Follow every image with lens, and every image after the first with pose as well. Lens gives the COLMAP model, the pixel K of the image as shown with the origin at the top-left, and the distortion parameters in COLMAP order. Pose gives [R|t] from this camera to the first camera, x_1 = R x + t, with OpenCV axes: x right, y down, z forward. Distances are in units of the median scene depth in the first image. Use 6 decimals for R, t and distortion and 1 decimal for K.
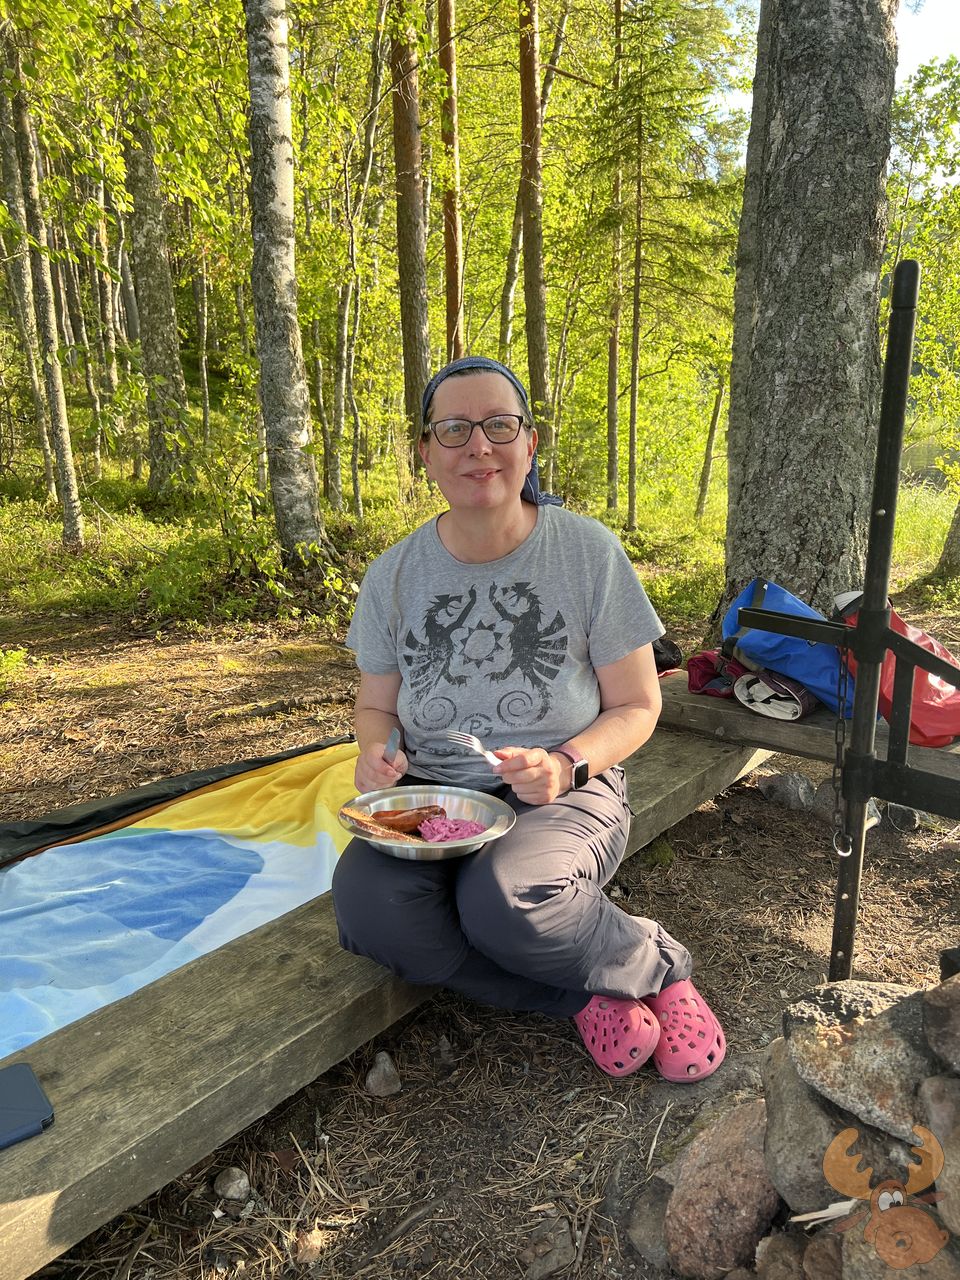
lens RADIAL K [[966.6, 0, 479.1], [0, 966.6, 641.0], [0, 0, 1]] dist [0.020557, -0.025639]
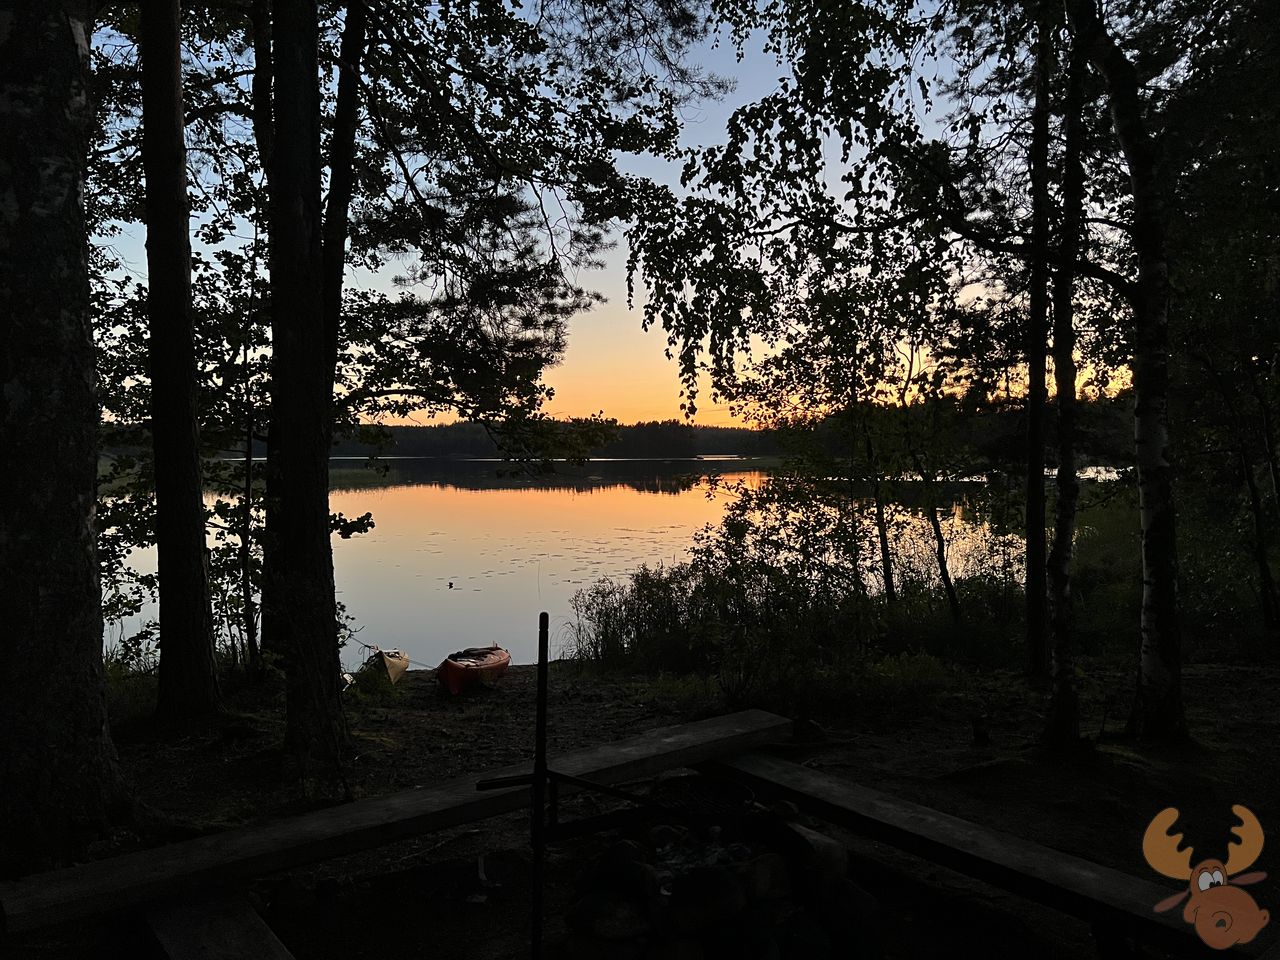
lens RADIAL K [[966.6, 0, 639.8], [0, 966.6, 479.8], [0, 0, 1]] dist [0.020557, -0.025639]
pose [[0.211867, 0.012287, 0.977221, -0.291494], [0.226384, 0.972107, -0.061304, -0.070252], [-0.950717, 0.234215, 0.203175, 0.017143]]
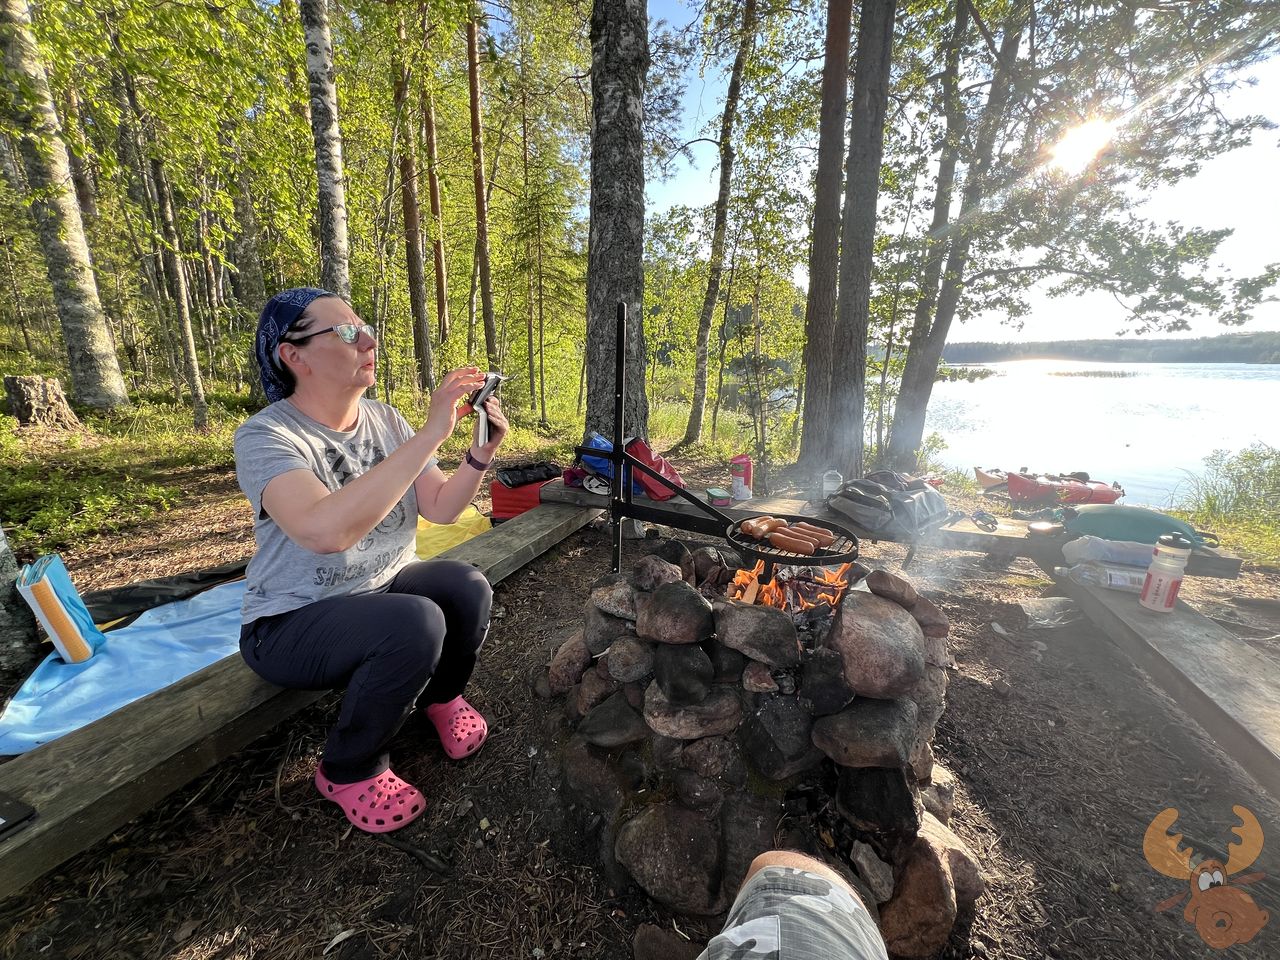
lens RADIAL K [[511.8, 0, 648.8], [0, 511.8, 480.1], [0, 0, 1]] dist [-0.012495, -0.000185]
pose [[0.939600, -0.039669, 0.339967, 0.001017], [0.043164, 0.999064, -0.002720, 0.016574], [-0.339541, 0.017230, 0.940433, -0.053012]]
